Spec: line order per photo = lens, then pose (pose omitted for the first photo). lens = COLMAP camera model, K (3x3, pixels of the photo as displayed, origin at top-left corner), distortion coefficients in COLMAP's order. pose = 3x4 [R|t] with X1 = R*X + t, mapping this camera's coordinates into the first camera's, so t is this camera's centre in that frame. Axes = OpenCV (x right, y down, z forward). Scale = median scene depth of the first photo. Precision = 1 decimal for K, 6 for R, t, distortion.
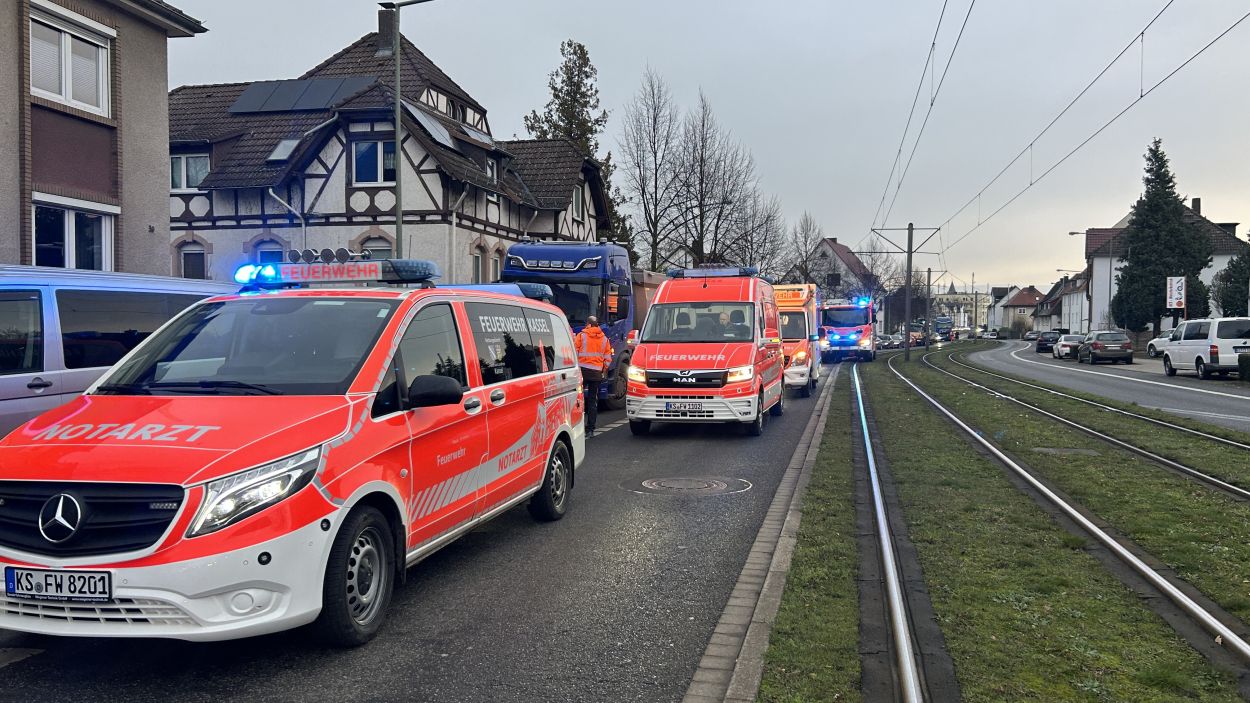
lens RADIAL K [[915.0, 0, 625.0], [0, 915.0, 351.5], [0, 0, 1]] dist [0.016968, 0.002842]
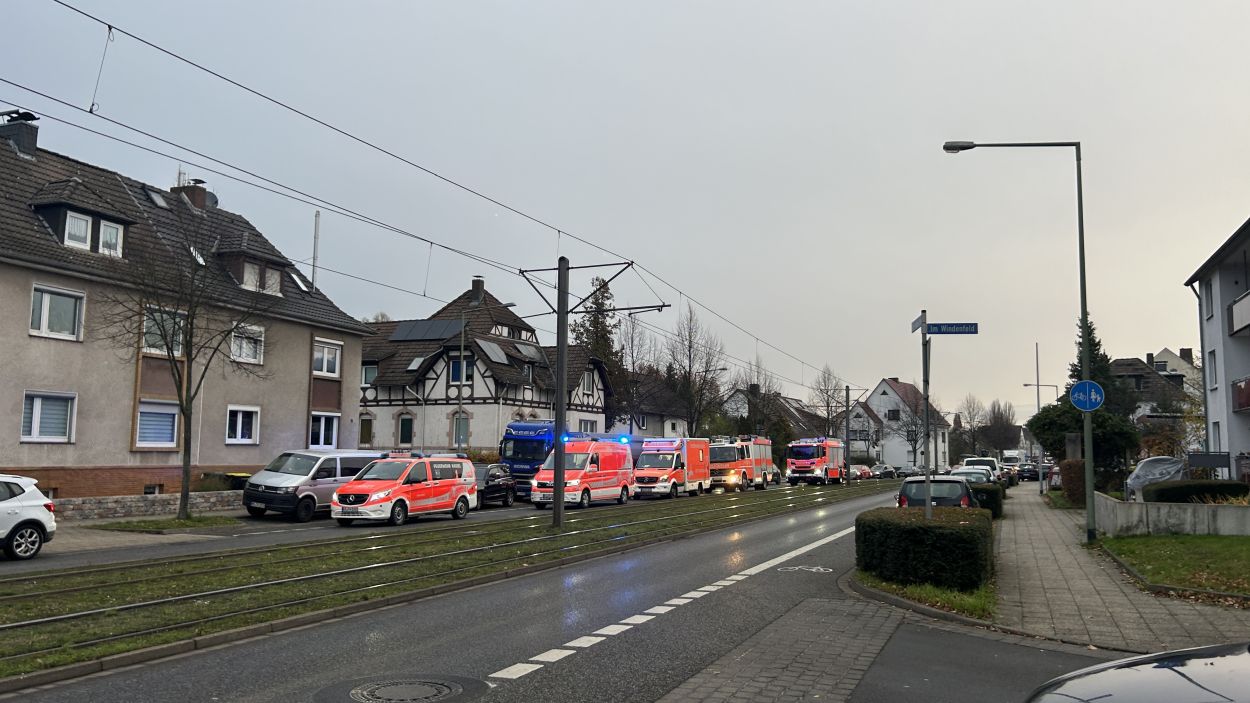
lens RADIAL K [[905.9, 0, 625.0], [0, 905.9, 351.5], [0, 0, 1]] dist [0.159353, -0.000550]
pose [[0.987972, -0.011373, -0.154212, 0.345112], [-0.009584, 0.990871, -0.134476, 0.001203], [0.154333, 0.134336, 0.978844, -0.777778]]
